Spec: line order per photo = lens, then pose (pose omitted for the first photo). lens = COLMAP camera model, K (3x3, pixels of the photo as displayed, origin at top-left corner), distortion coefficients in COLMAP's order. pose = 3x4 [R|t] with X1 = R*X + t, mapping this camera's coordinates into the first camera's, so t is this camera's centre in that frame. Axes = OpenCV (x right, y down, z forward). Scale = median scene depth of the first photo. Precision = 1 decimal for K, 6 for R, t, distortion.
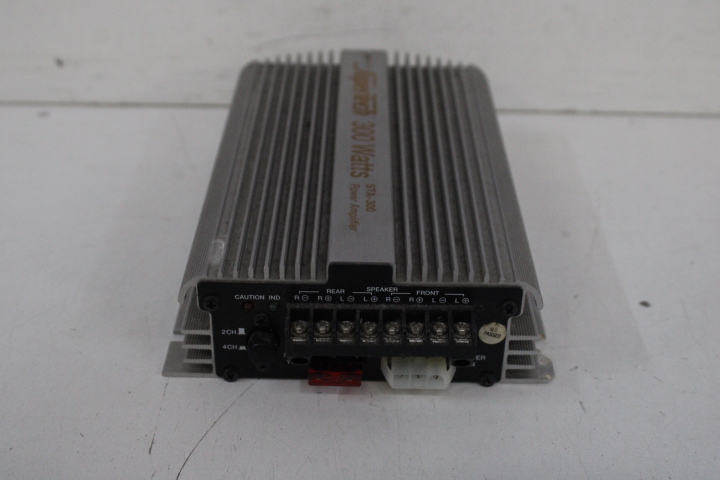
lens RADIAL K [[993.5, 0, 342.5], [0, 993.5, 240.2], [0, 0, 1]] dist [-0.023447, -0.001733]
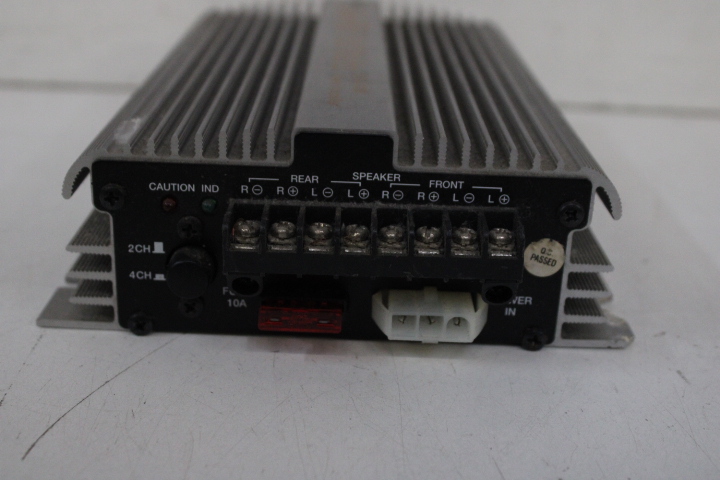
lens RADIAL K [[993.5, 0, 342.5], [0, 993.5, 240.2], [0, 0, 1]] dist [-0.023447, -0.001733]
pose [[0.999574, 0.022884, 0.018096, 0.006901], [-0.019550, 0.985808, -0.166734, 0.197361], [-0.021655, 0.166310, 0.985836, 0.364762]]
